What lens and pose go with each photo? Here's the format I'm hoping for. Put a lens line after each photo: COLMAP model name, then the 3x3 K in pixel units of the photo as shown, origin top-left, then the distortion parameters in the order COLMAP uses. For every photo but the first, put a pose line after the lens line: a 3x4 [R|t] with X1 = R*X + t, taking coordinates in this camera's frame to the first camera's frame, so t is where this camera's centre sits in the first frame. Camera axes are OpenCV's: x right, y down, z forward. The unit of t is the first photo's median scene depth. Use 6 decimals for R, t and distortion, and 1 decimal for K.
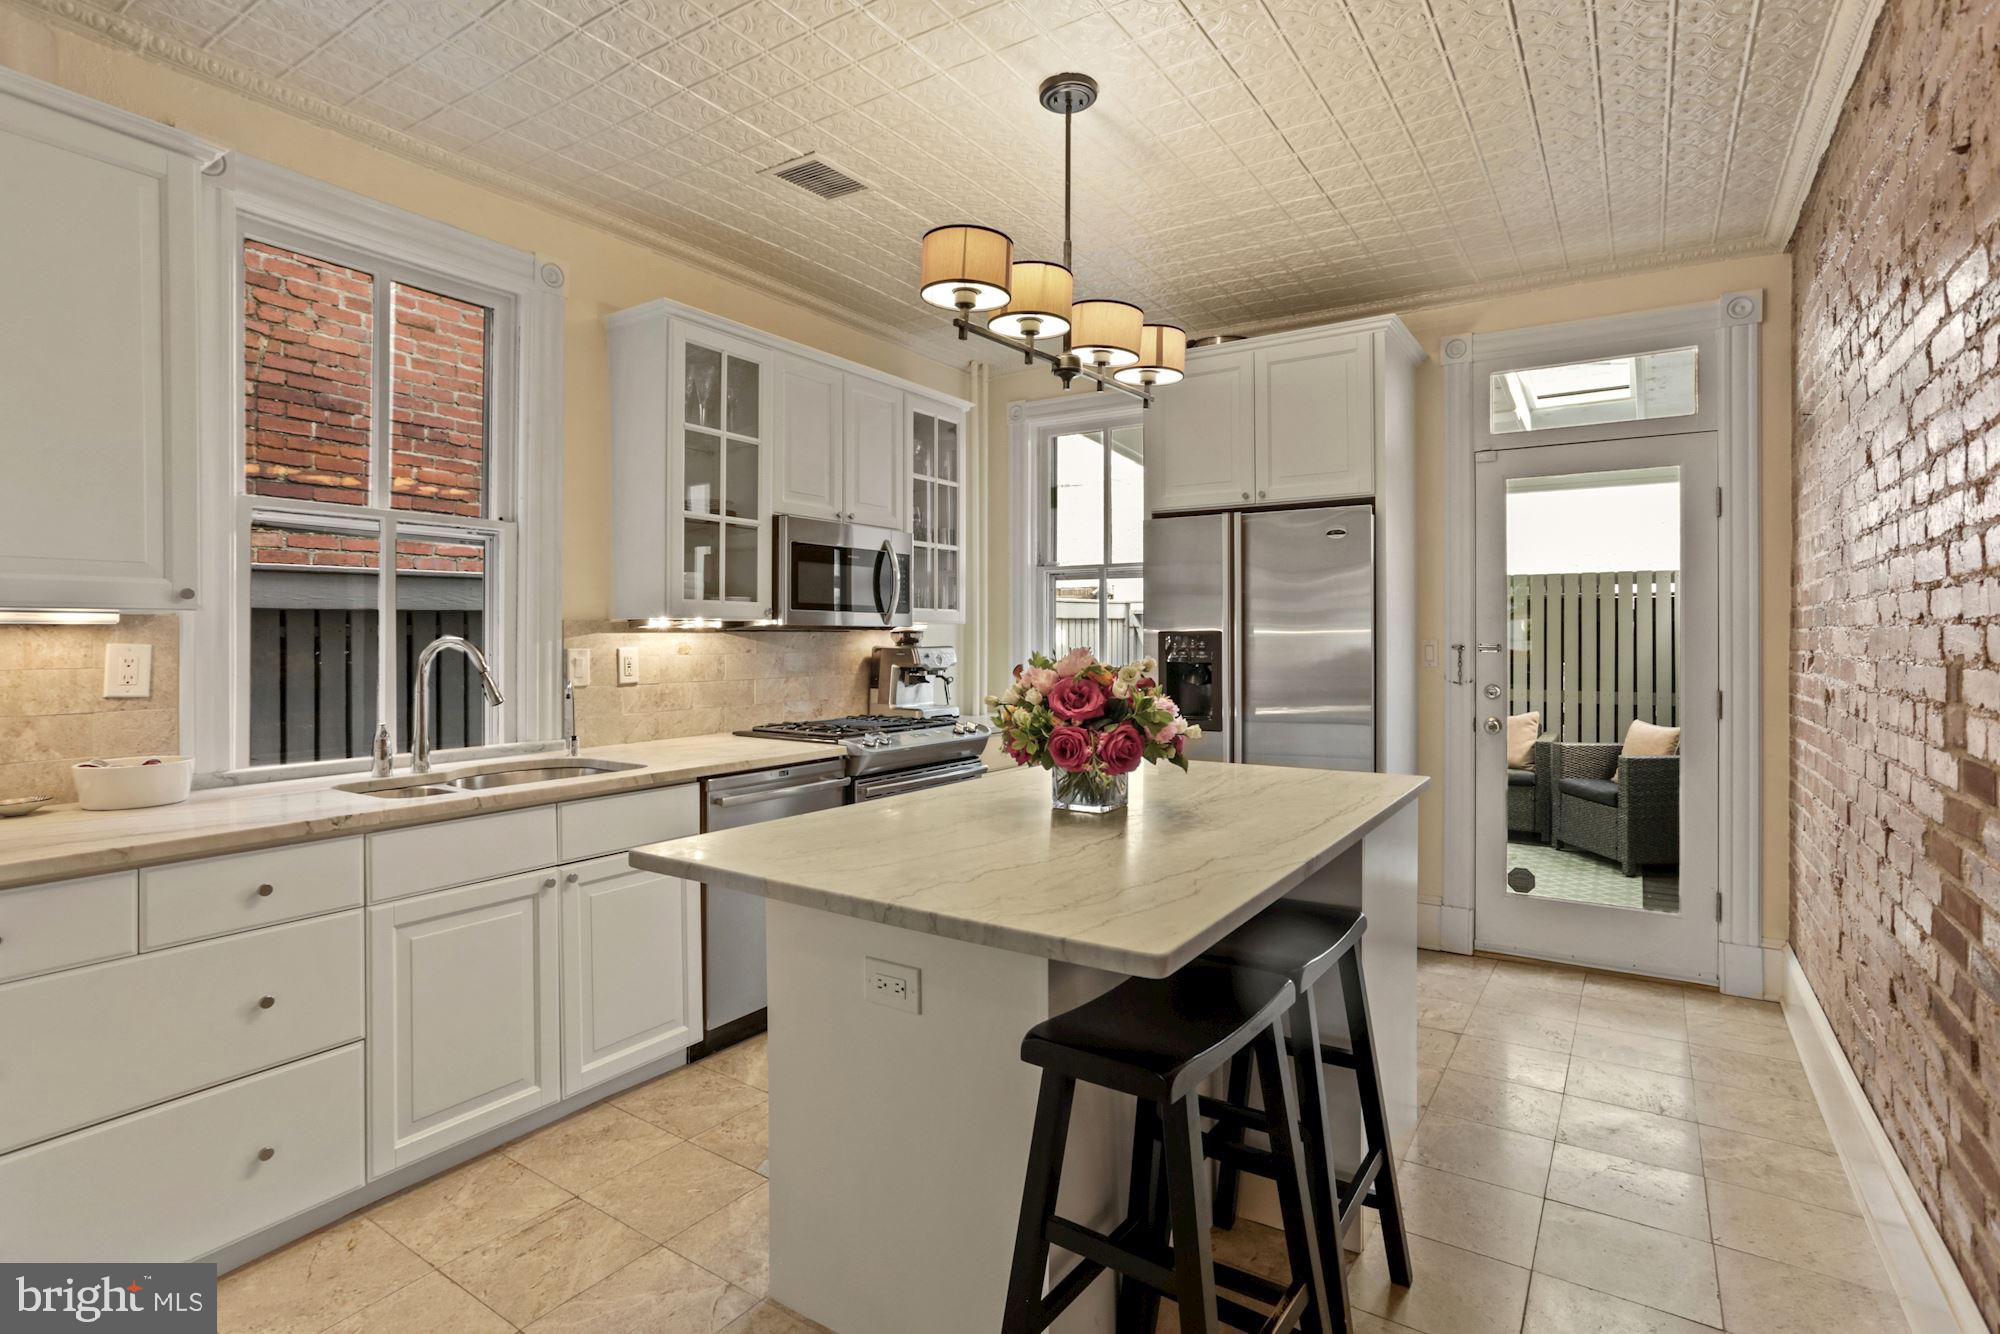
lens RADIAL K [[973.0, 0, 997.8], [0, 973.0, 655.2], [0, 0, 1]] dist [-0.000928, 0.000938]
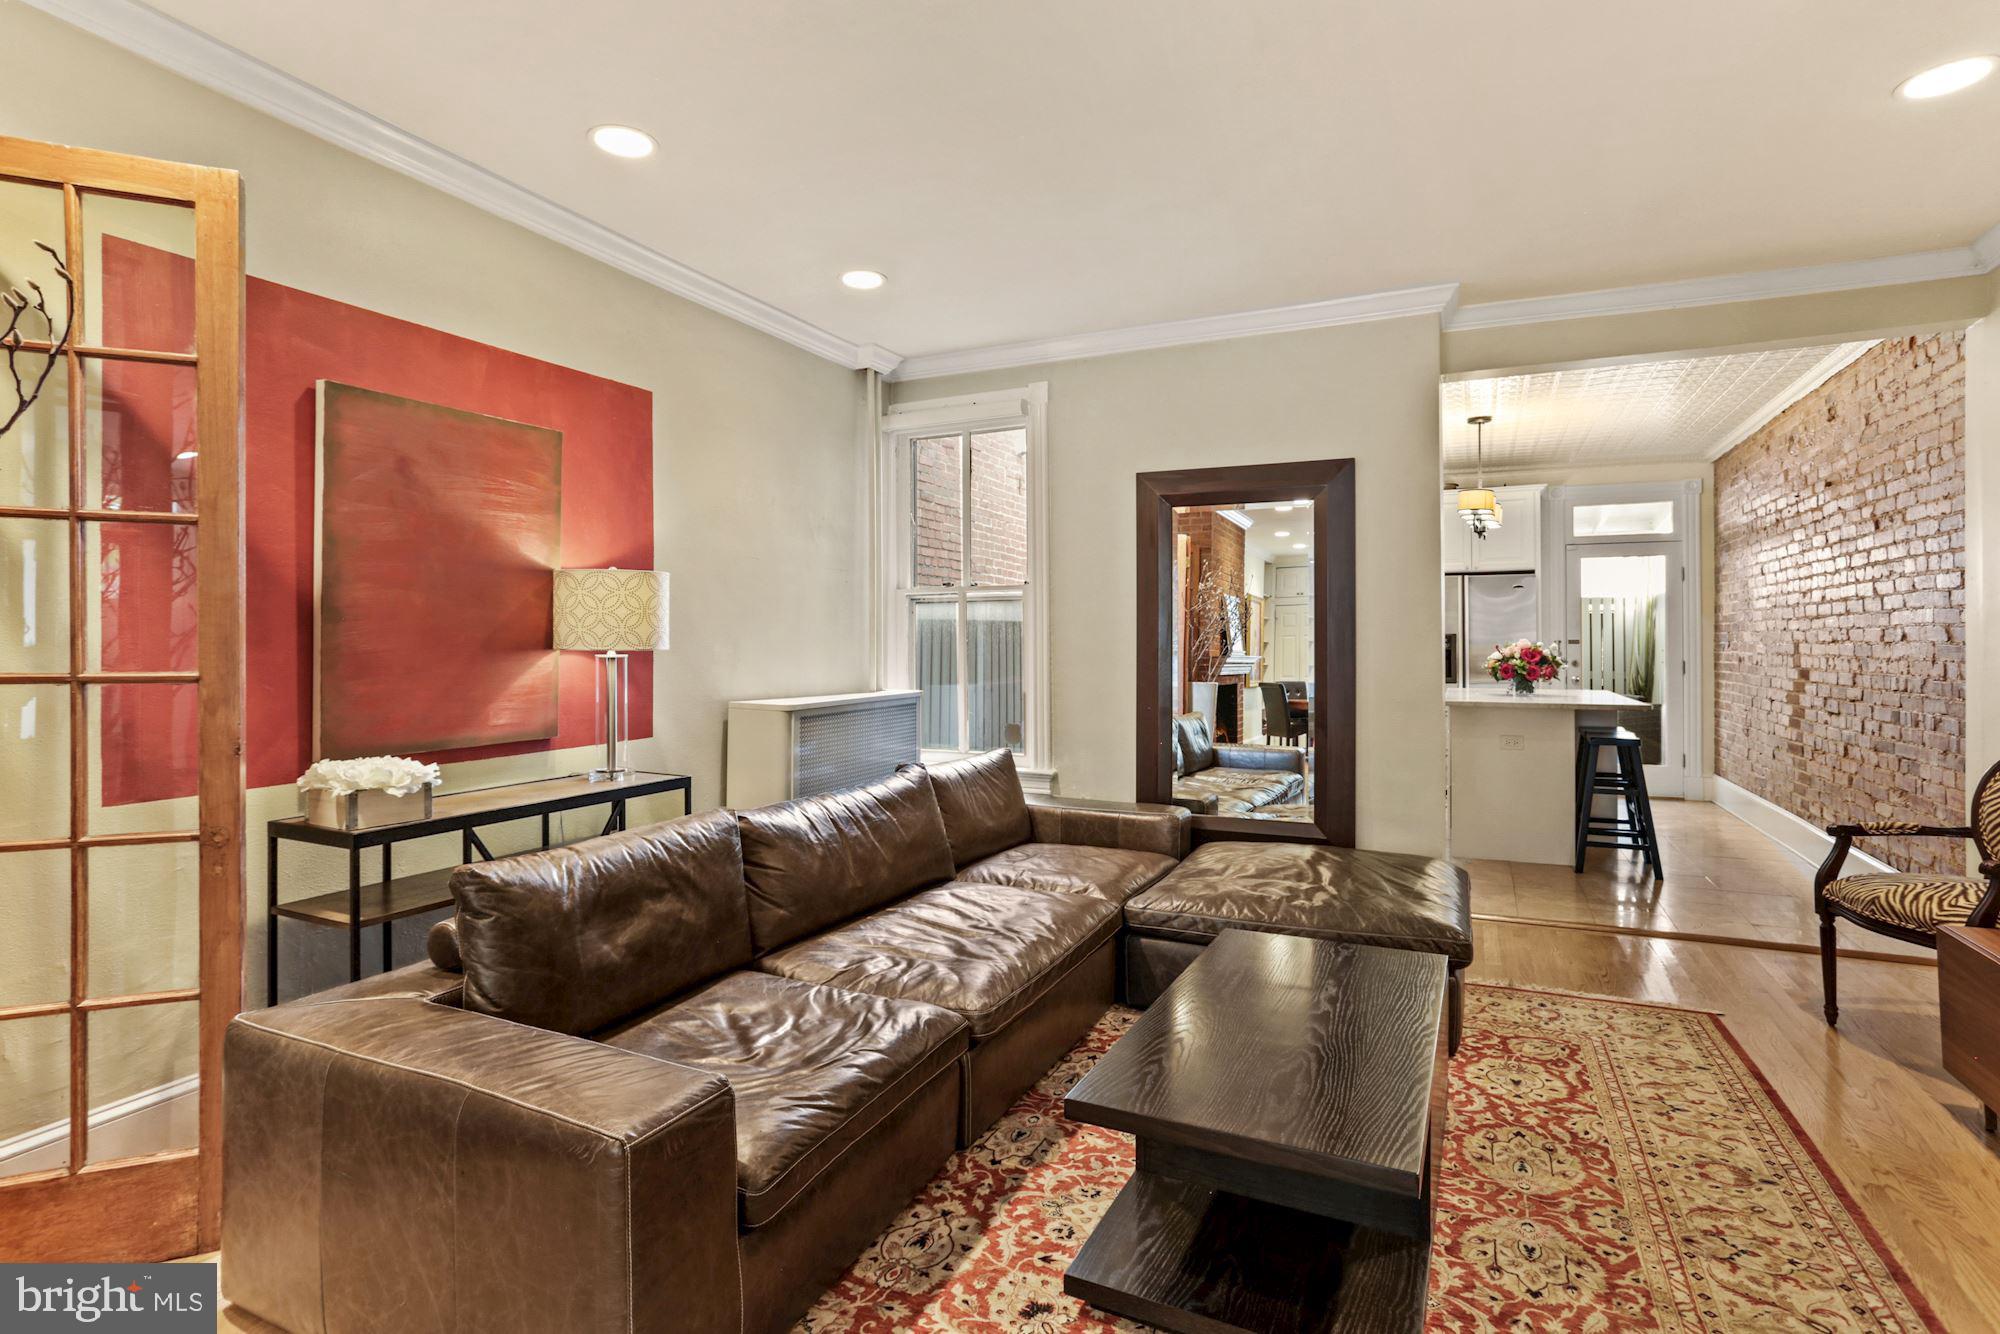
lens RADIAL K [[973.0, 0, 1000.6], [0, 973.0, 653.3], [0, 0, 1]] dist [-0.000928, 0.000938]
pose [[0.991379, -0.003527, 0.130976, -1.415796], [0.004154, 0.999981, -0.004519, 0.031584], [-0.130958, 0.005024, 0.991375, -1.281126]]
